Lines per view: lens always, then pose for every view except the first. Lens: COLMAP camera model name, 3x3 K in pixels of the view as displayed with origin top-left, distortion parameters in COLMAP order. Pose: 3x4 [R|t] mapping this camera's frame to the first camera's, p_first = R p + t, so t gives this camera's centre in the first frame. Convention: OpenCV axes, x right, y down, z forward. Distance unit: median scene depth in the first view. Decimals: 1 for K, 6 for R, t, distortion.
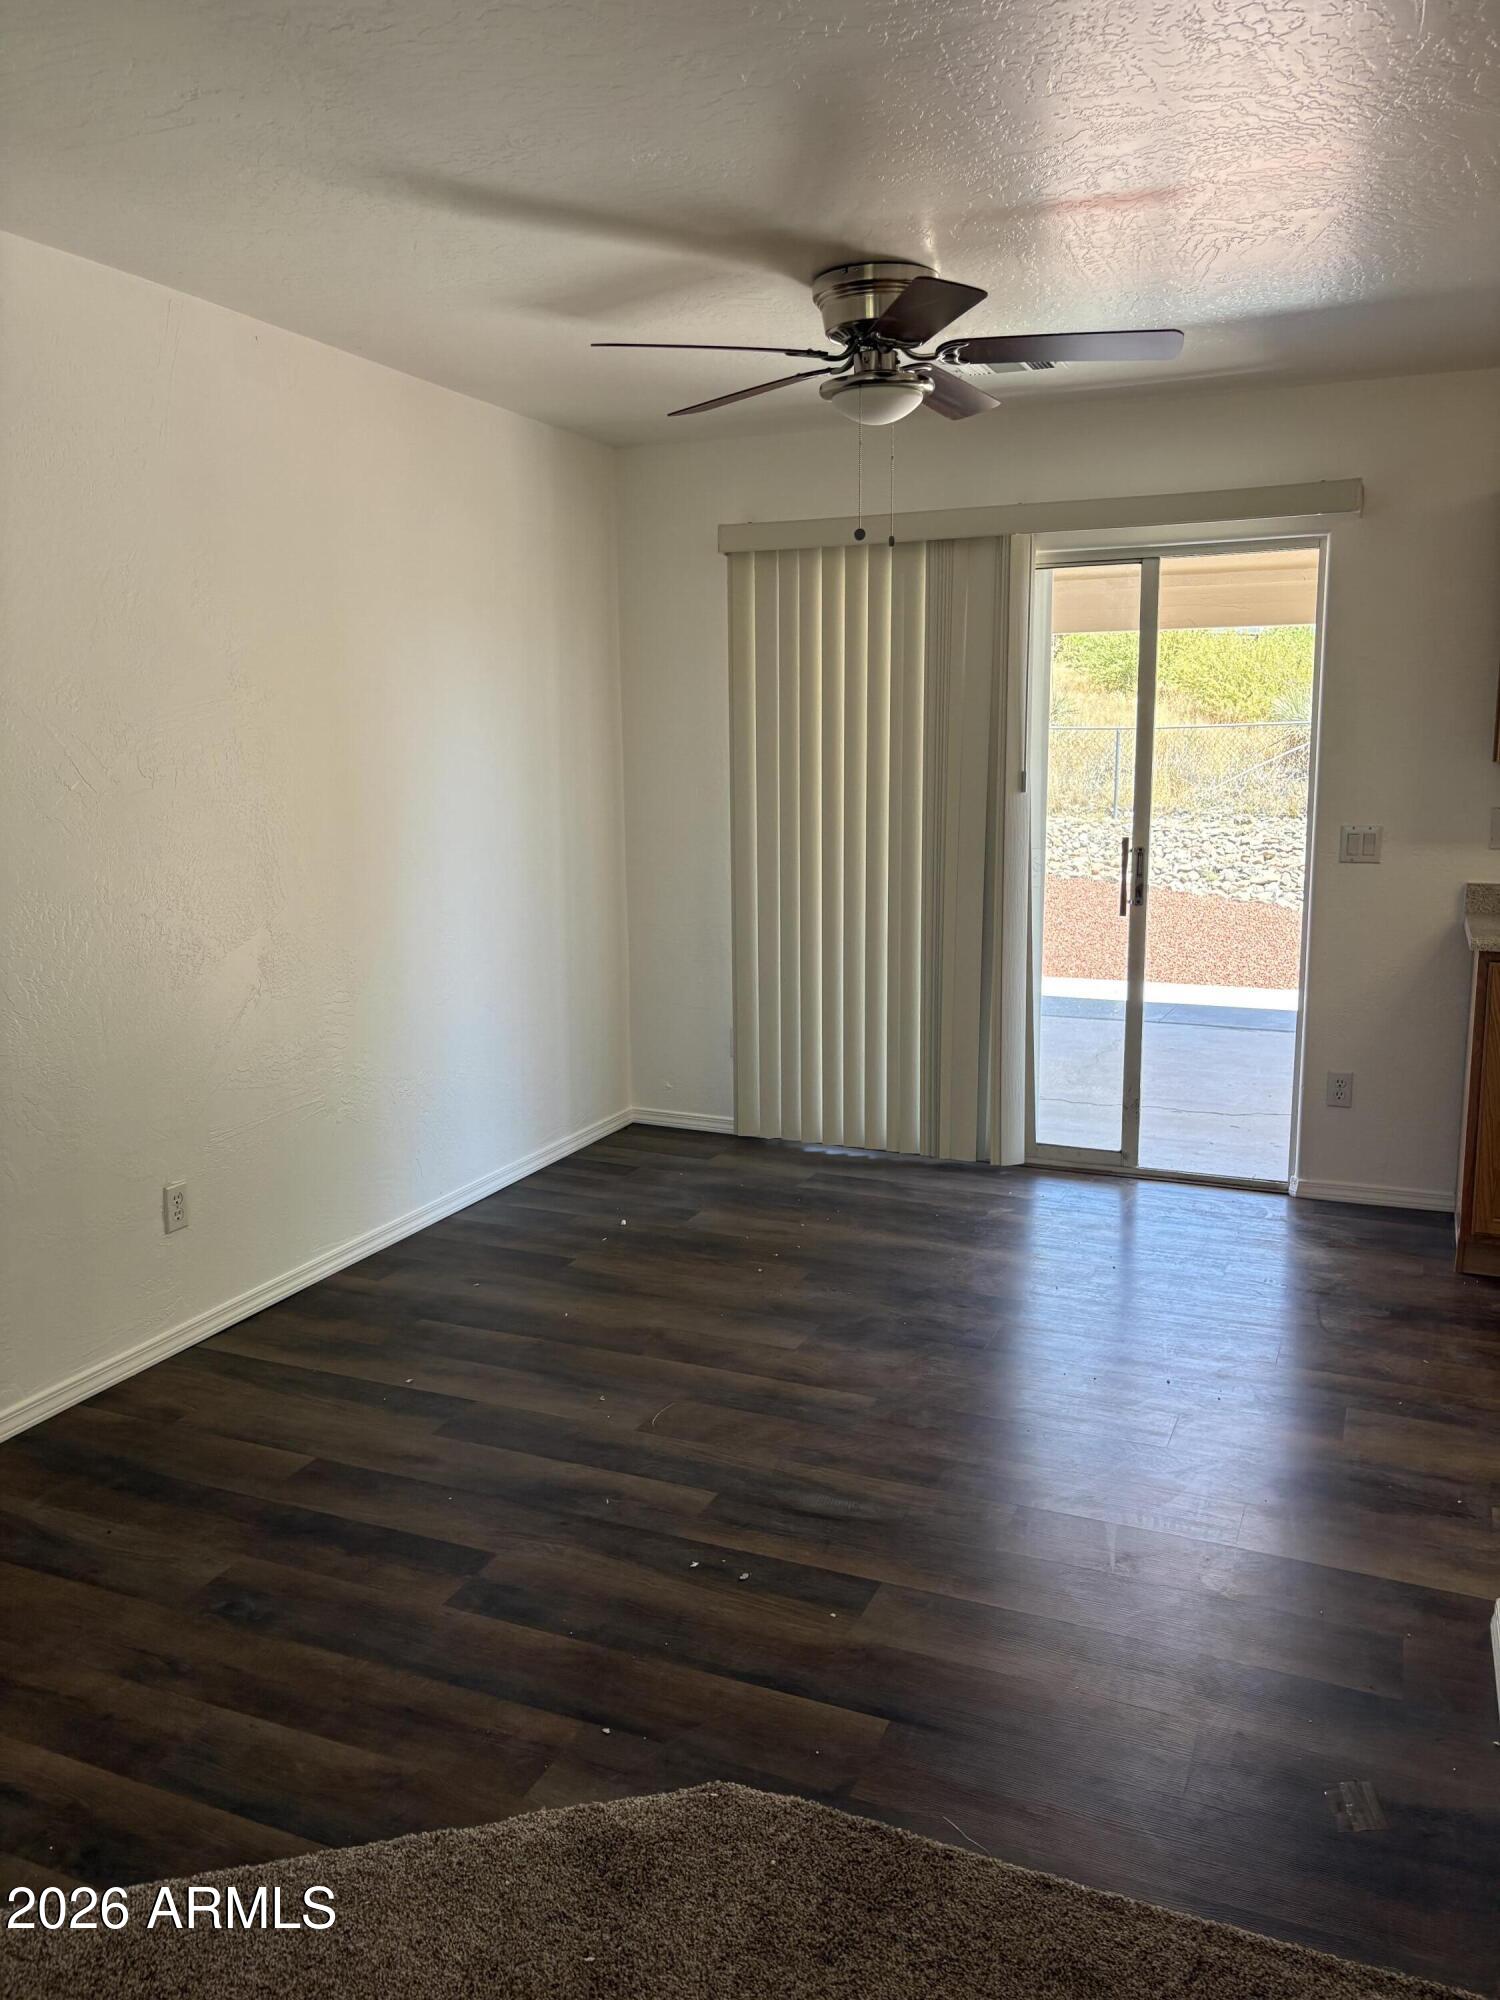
lens RADIAL K [[1527.7, 0, 749.8], [0, 1527.7, 1001.6], [0, 0, 1]] dist [-0.007478, -0.003795]
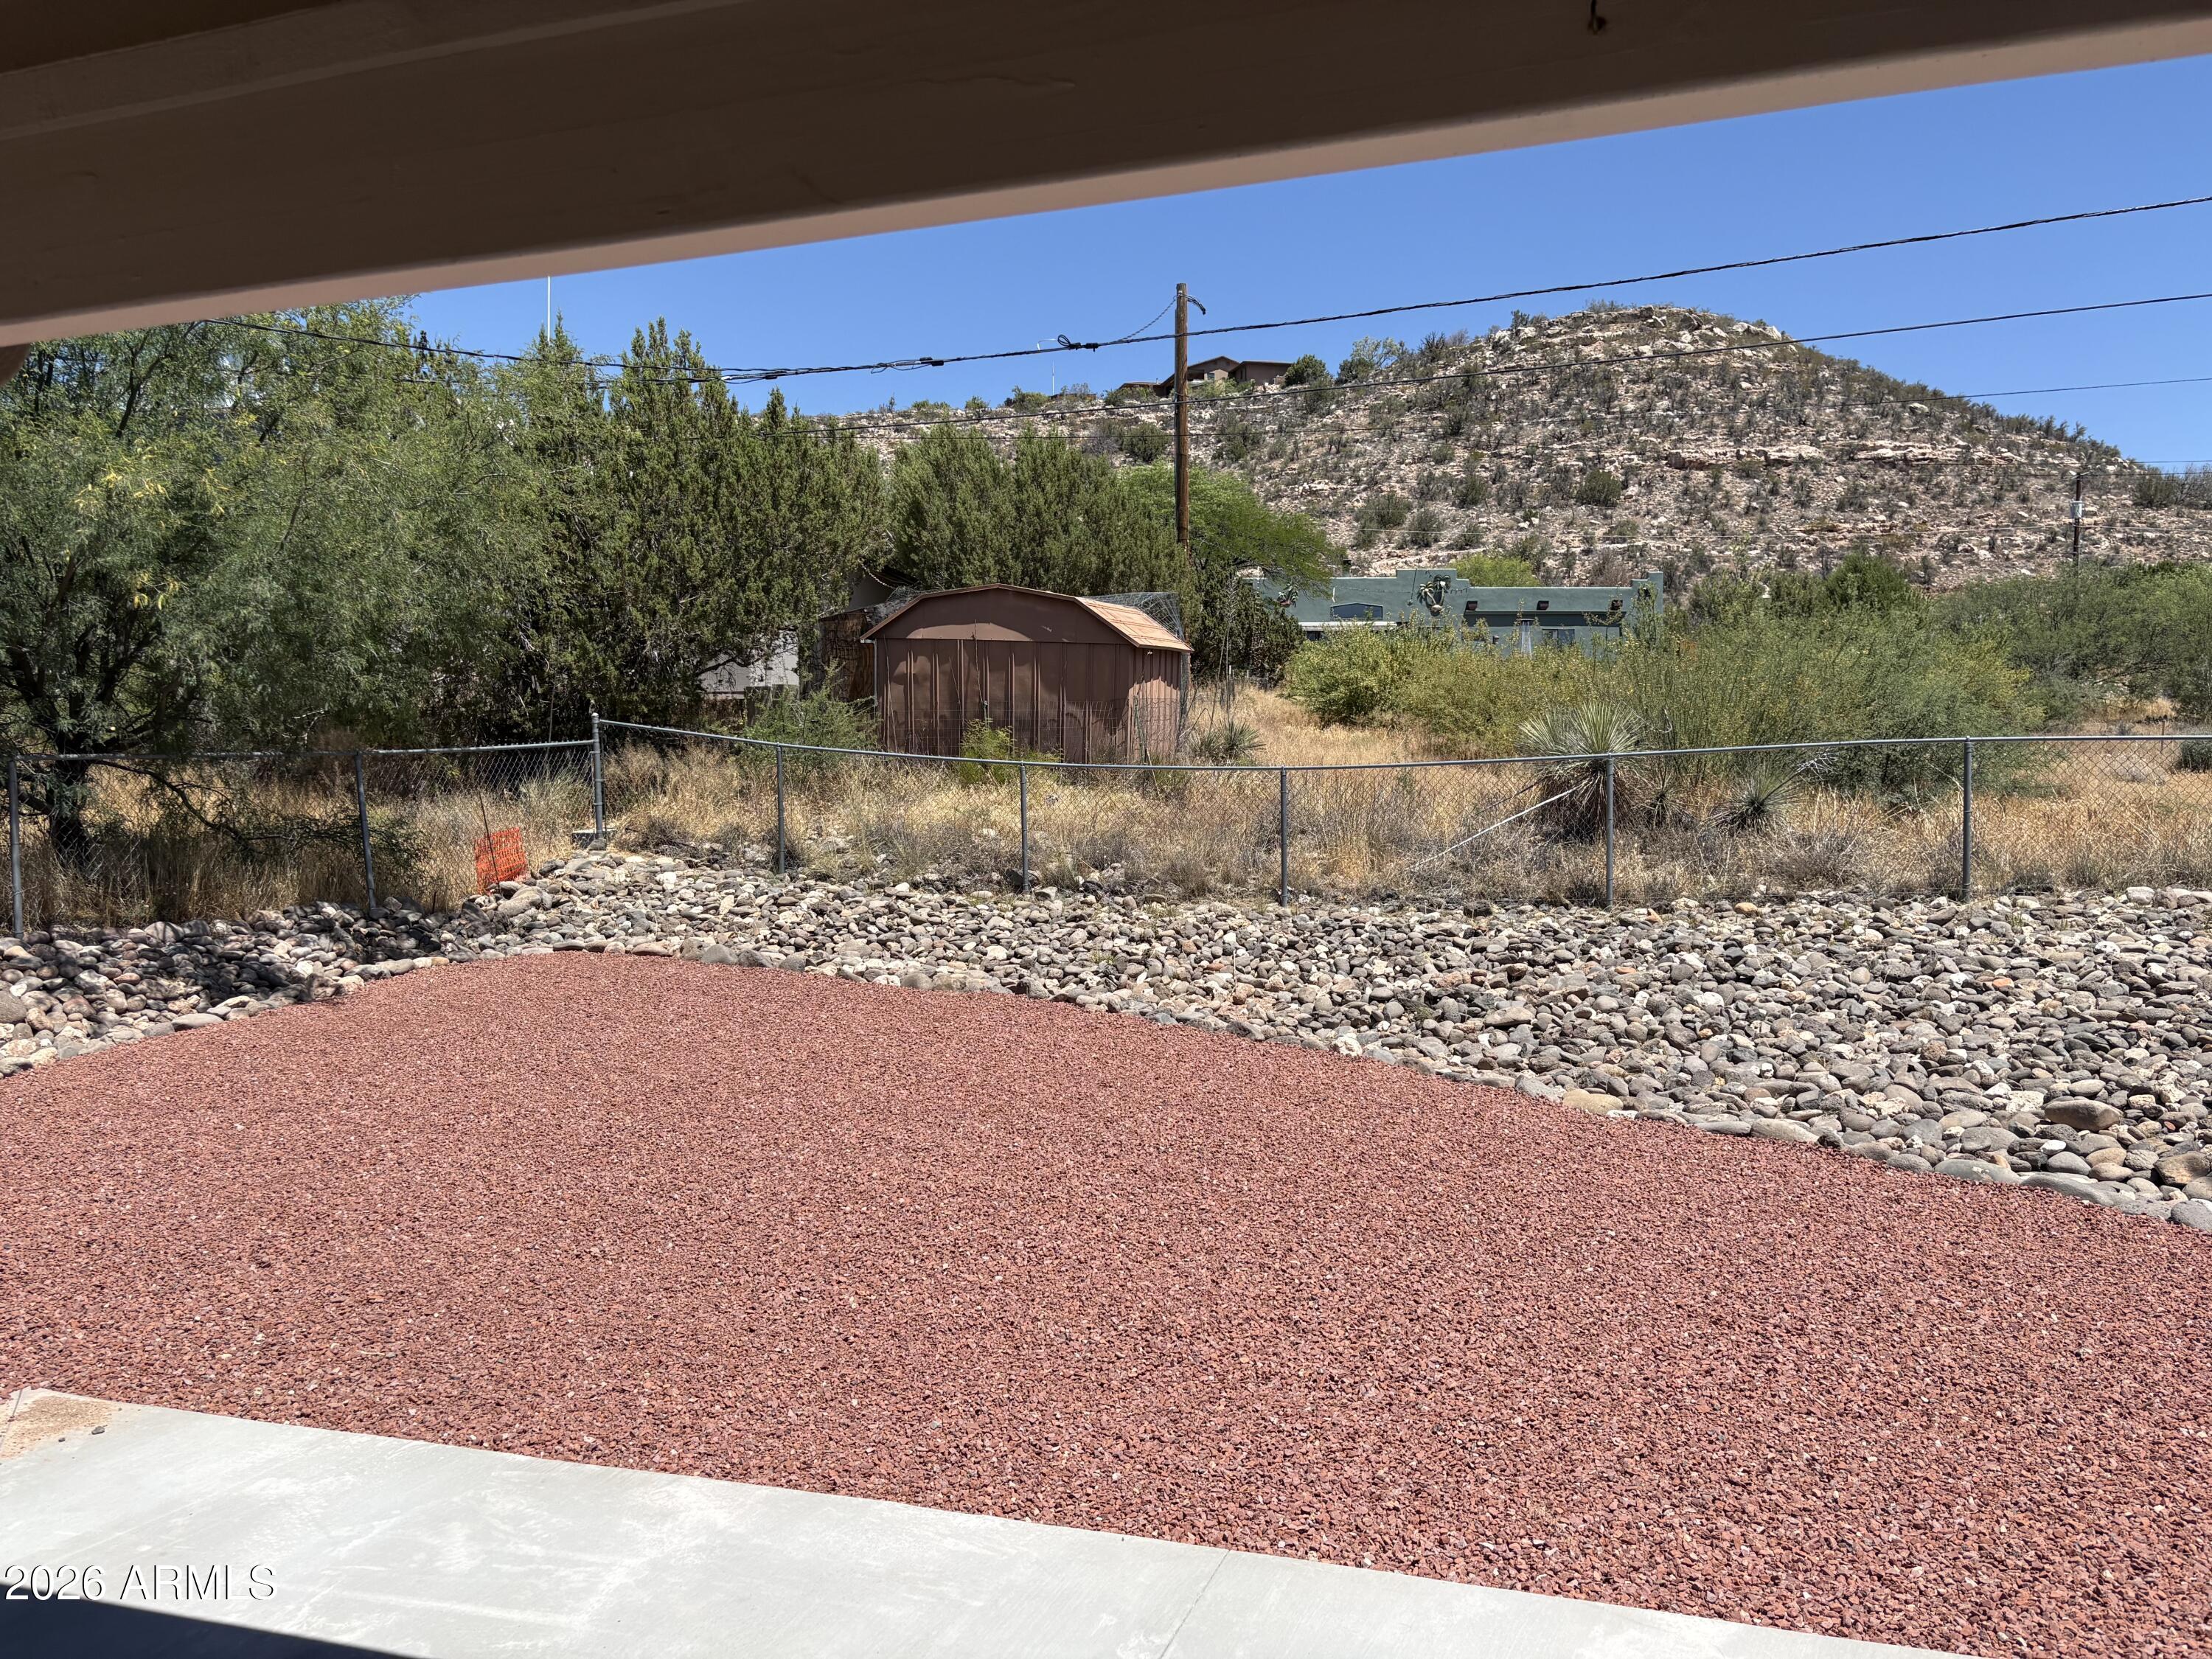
lens RADIAL K [[1689.6, 0, 1116.8], [0, 1689.6, 836.3], [0, 0, 1]] dist [-0.007478, -0.003795]
pose [[0.997262, -0.006395, 0.073677, 0.125885], [0.016561, 0.990265, -0.138206, -0.055862], [-0.072076, 0.139048, 0.987659, 0.324117]]
